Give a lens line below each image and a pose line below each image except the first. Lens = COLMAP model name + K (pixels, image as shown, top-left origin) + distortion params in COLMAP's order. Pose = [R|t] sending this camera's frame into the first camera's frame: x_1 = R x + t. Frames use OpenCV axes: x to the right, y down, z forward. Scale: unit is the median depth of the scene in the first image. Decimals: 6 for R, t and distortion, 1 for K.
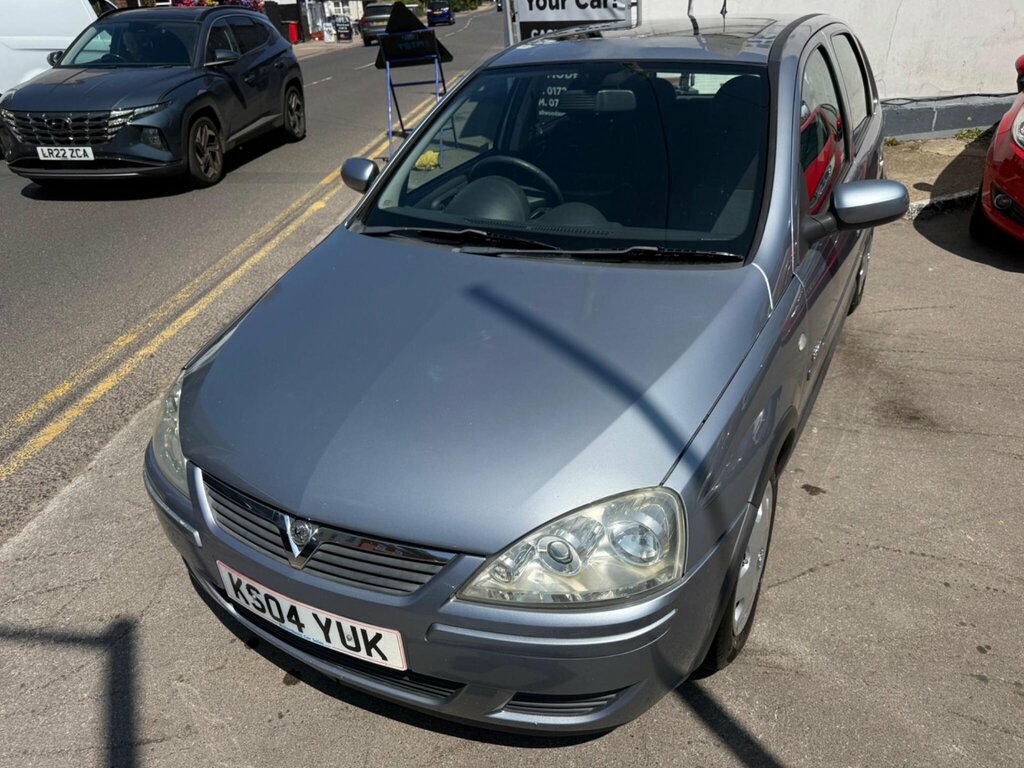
lens RADIAL K [[721.2, 0, 509.8], [0, 721.2, 384.0], [0, 0, 1]] dist [0.000463, -0.002778]
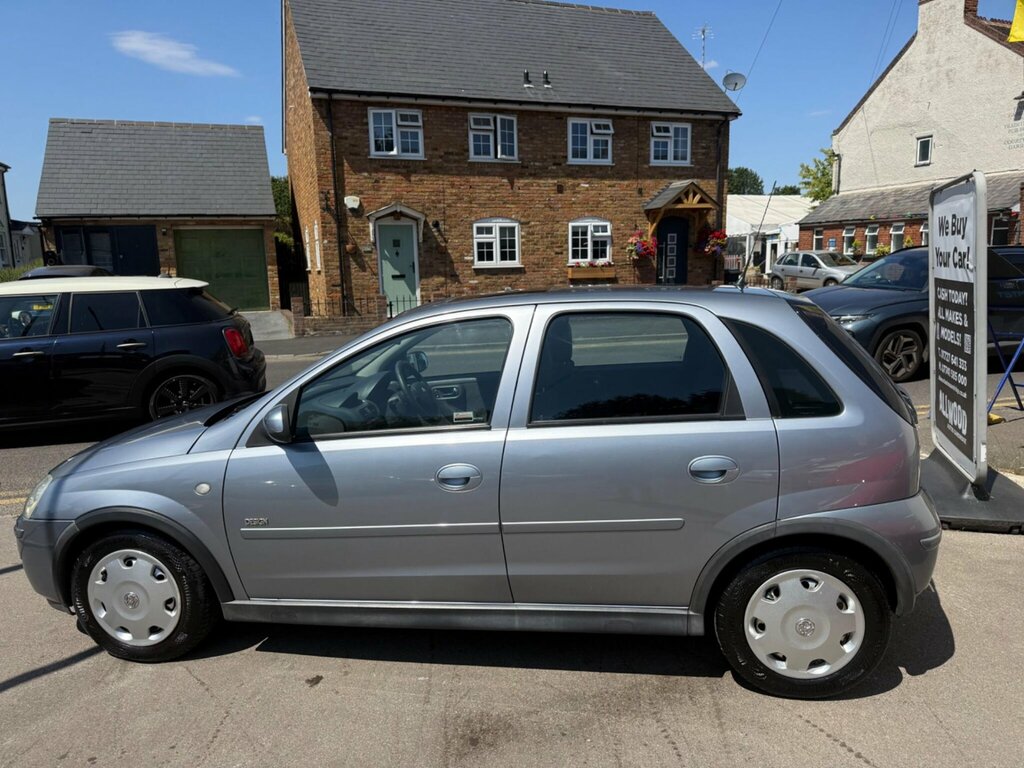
lens RADIAL K [[705.2, 0, 518.0], [0, 705.2, 396.0], [0, 0, 1]] dist [0.082211, -0.123129]
pose [[0.367991, 0.207002, -0.906495, 0.521888], [-0.433320, 0.900748, 0.029784, -0.149781], [0.822689, 0.381842, 0.421165, 0.230620]]
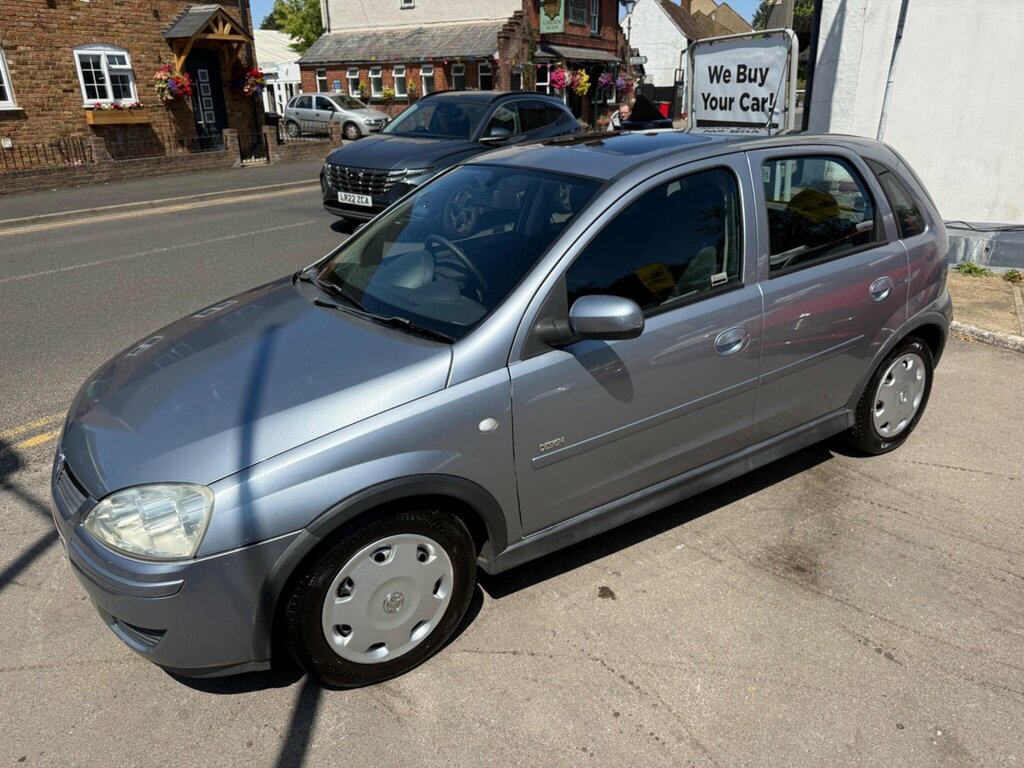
lens RADIAL K [[717.7, 0, 515.7], [0, 717.7, 379.5], [0, 0, 1]] dist [0.005976, -0.009948]
pose [[0.883631, 0.201861, -0.422433, 0.243515], [-0.241701, 0.969427, -0.042338, -0.024714], [0.400971, 0.139513, 0.905405, 0.004722]]
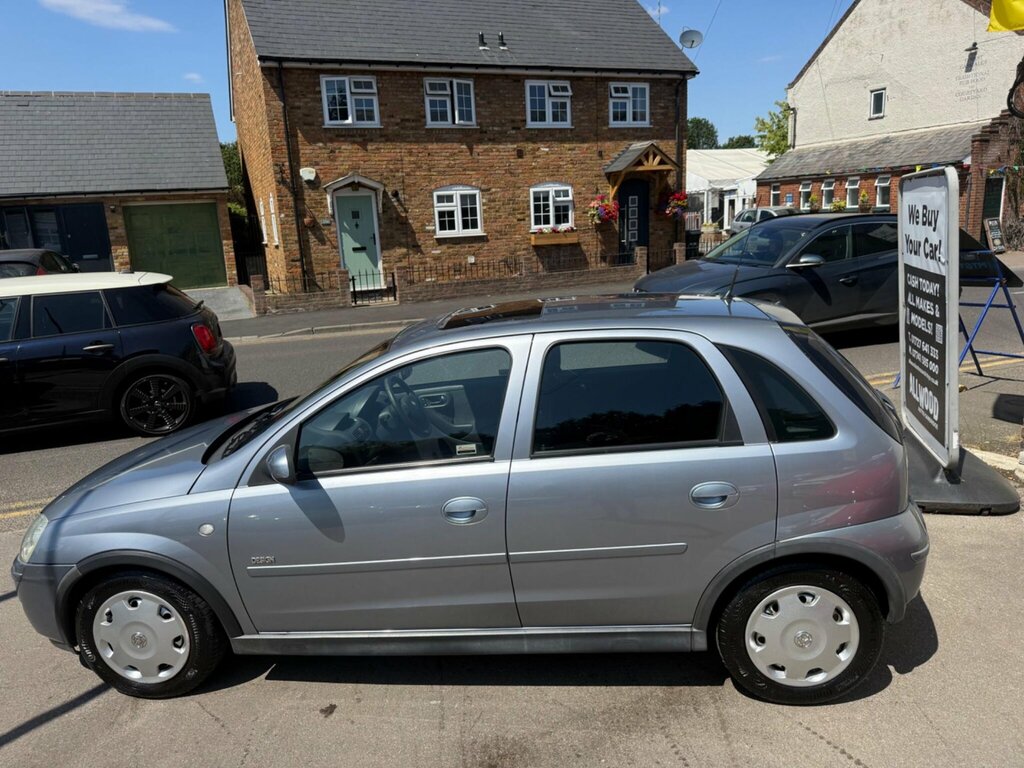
lens RADIAL K [[707.1, 0, 511.6], [0, 707.1, 390.2], [0, 0, 1]] dist [0.062401, -0.086157]
pose [[0.415390, 0.236479, -0.878367, 0.509053], [-0.401597, 0.914092, 0.056178, -0.176529], [0.816193, 0.329414, 0.474674, 0.197898]]
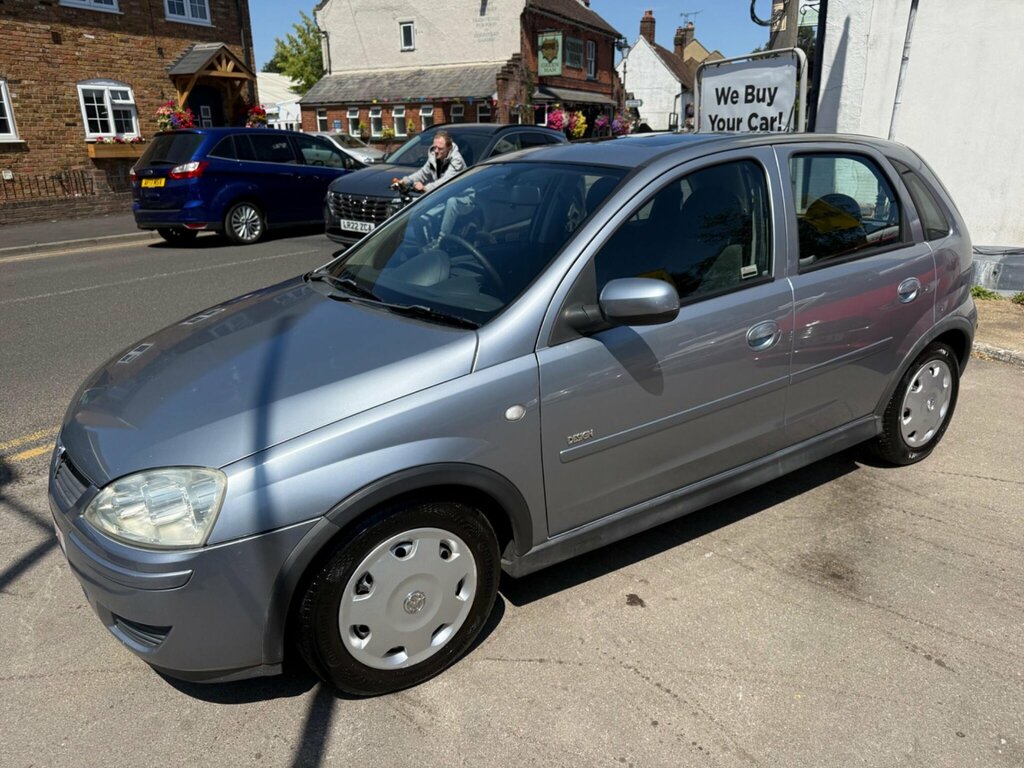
lens RADIAL K [[718.1, 0, 517.6], [0, 718.1, 385.9], [0, 0, 1]] dist [0.007250, -0.012591]
pose [[0.887091, 0.183402, -0.423596, 0.229535], [-0.242655, 0.965933, -0.089952, -0.001166], [0.392668, 0.182583, 0.901374, 0.016619]]
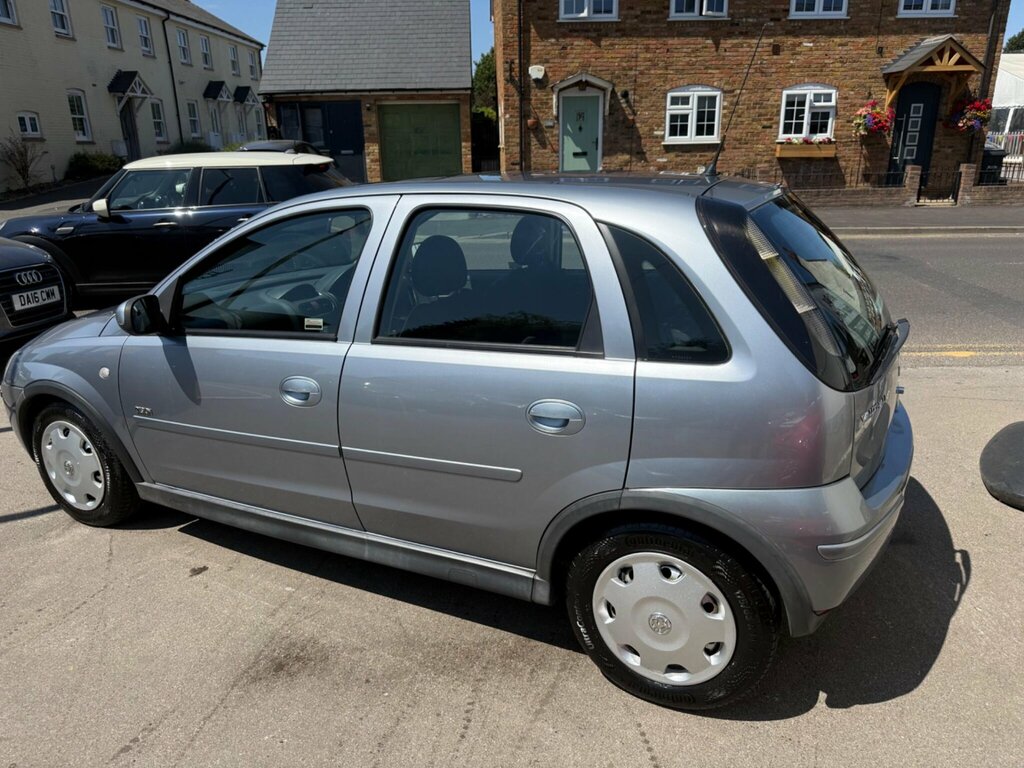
lens RADIAL K [[718.1, 0, 517.6], [0, 718.1, 385.9], [0, 0, 1]] dist [0.007250, -0.012591]
pose [[0.060784, 0.360902, -0.930621, 0.503290], [-0.458762, 0.838135, 0.295071, -0.235776], [0.886478, 0.408998, 0.216514, 0.394587]]
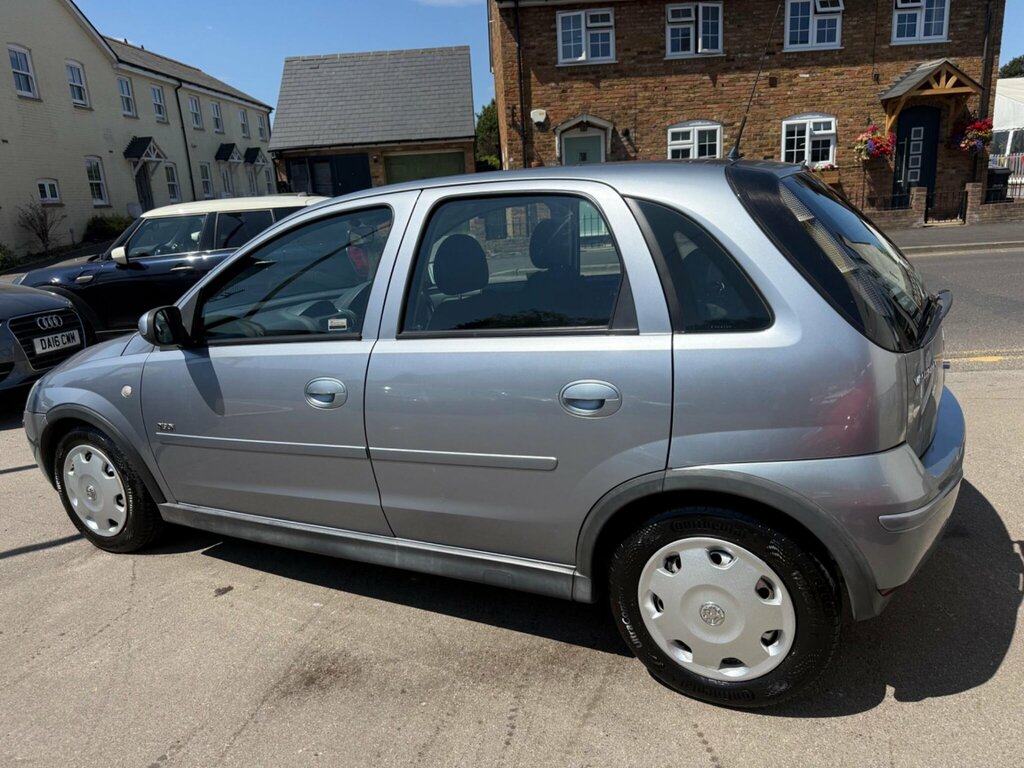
lens RADIAL K [[716.6, 0, 512.0], [0, 716.6, 385.5], [0, 0, 1]] dist [0.017163, -0.024799]
pose [[0.051640, 0.298825, -0.952910, 0.501887], [-0.416885, 0.873520, 0.251337, -0.208958], [0.907491, 0.384275, 0.169685, 0.398843]]
